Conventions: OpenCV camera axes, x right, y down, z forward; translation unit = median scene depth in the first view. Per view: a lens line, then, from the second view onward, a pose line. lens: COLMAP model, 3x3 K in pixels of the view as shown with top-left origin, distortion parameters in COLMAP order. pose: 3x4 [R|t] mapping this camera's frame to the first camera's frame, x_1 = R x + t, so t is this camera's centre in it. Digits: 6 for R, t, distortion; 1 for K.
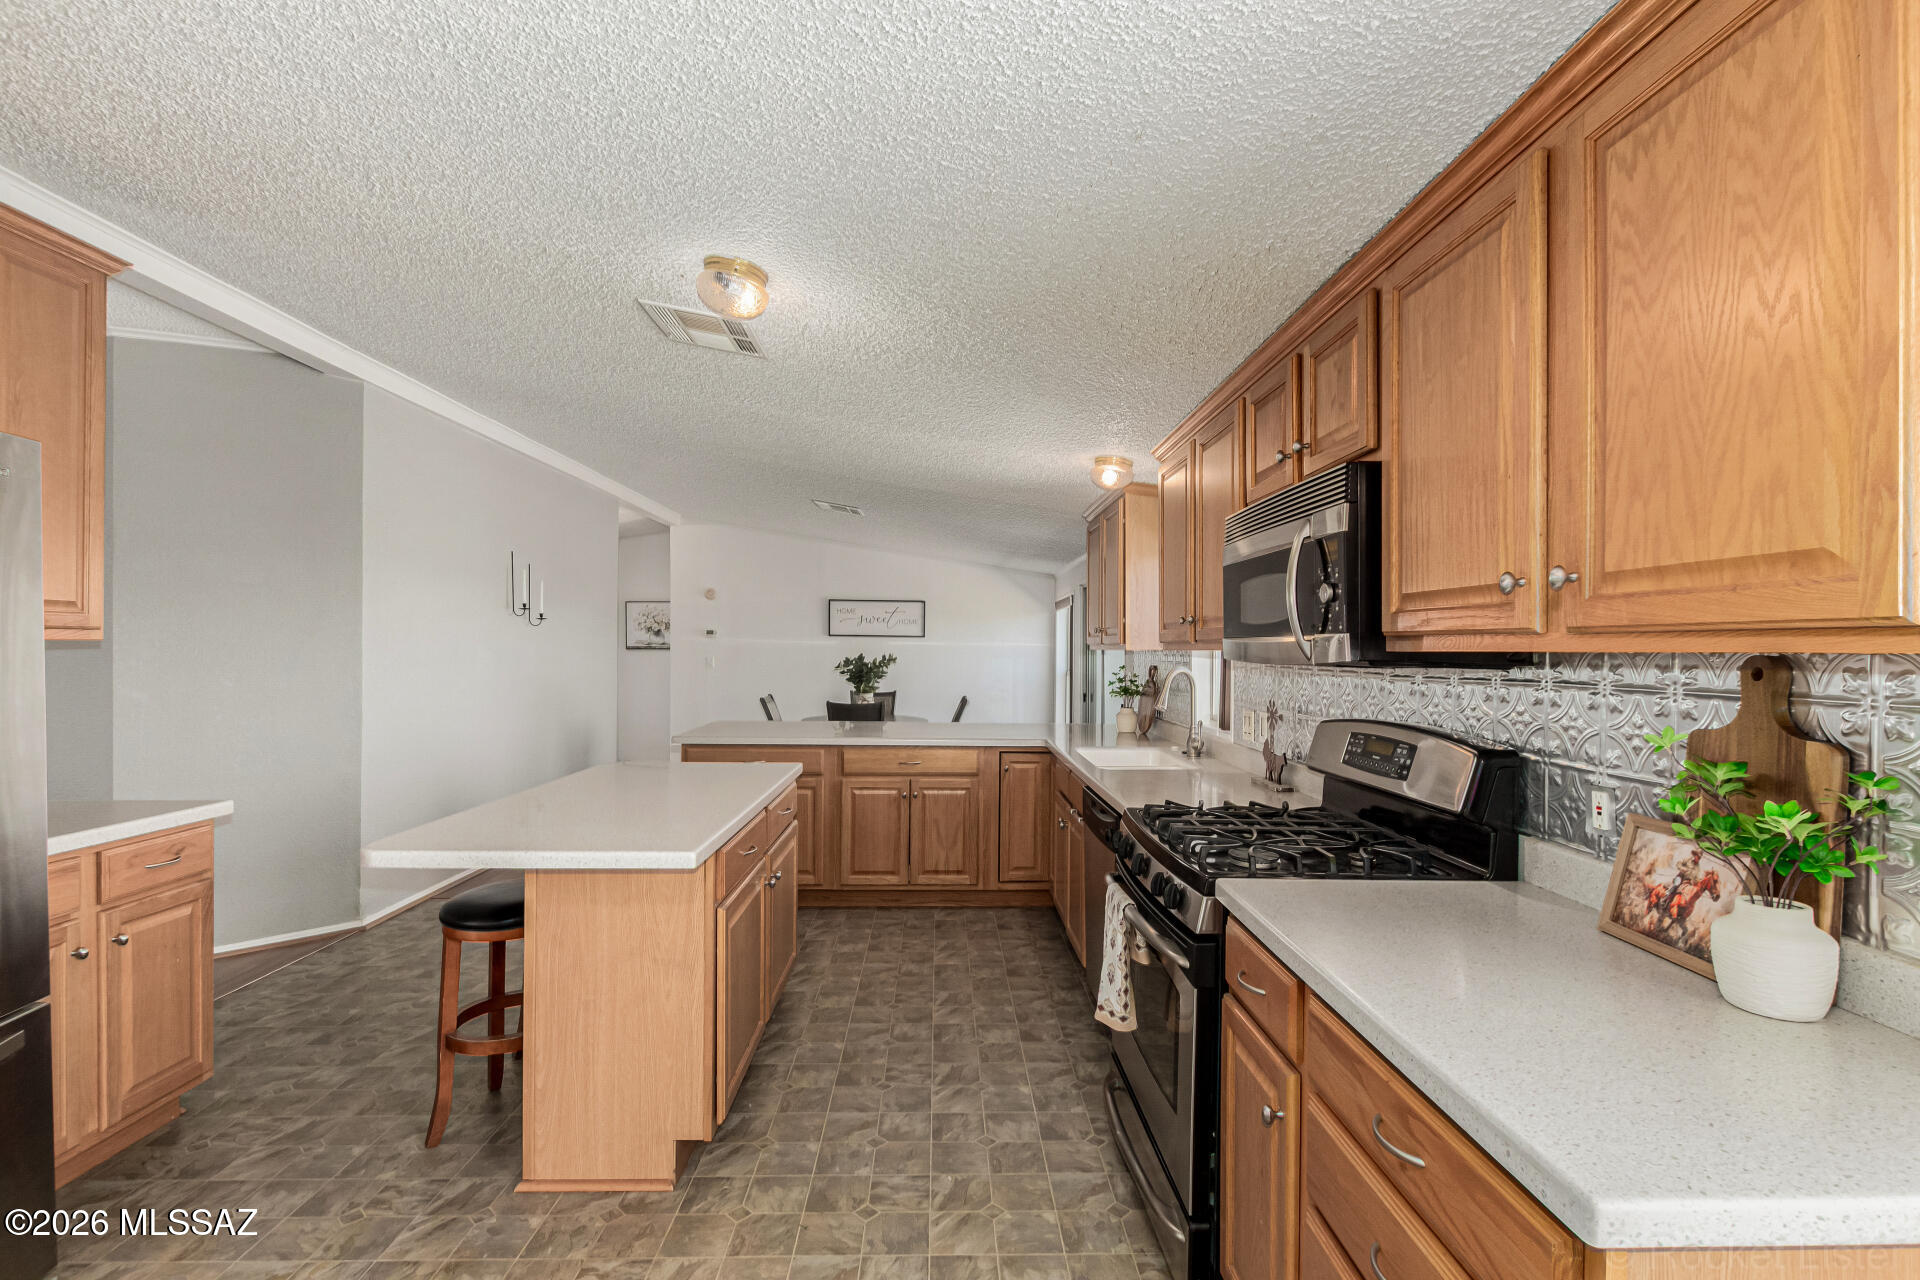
lens RADIAL K [[863.3, 0, 952.9], [0, 863.3, 645.9], [0, 0, 1]] dist [-0.006024, -0.004435]
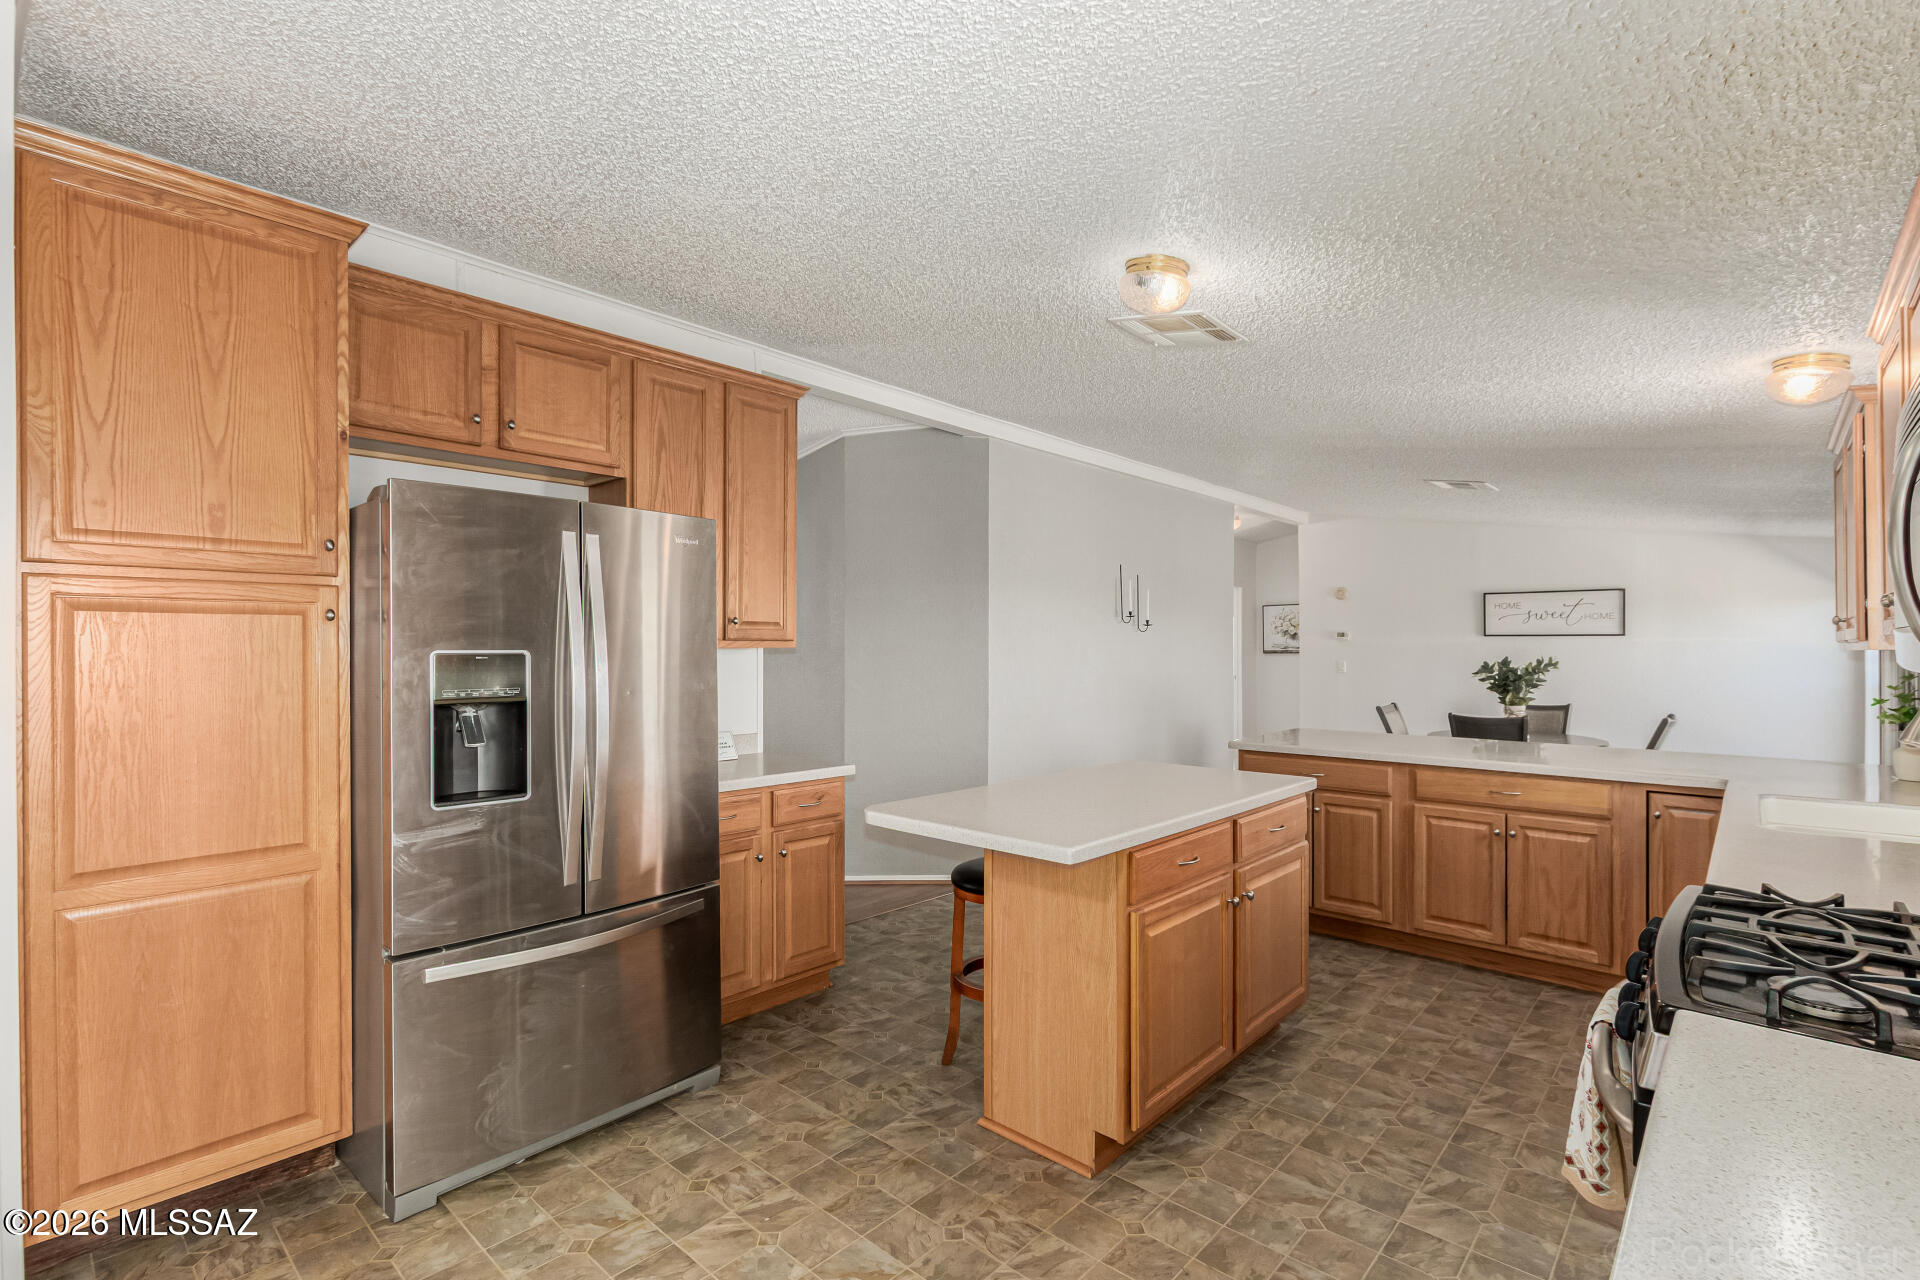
lens RADIAL K [[863.3, 0, 955.5], [0, 863.3, 646.5], [0, 0, 1]] dist [-0.006024, -0.004435]
pose [[0.720385, -0.010046, -0.693501, 0.225318], [0.006984, 0.999949, -0.007231, 0.002725], [0.693539, 0.000365, 0.720419, 0.118749]]
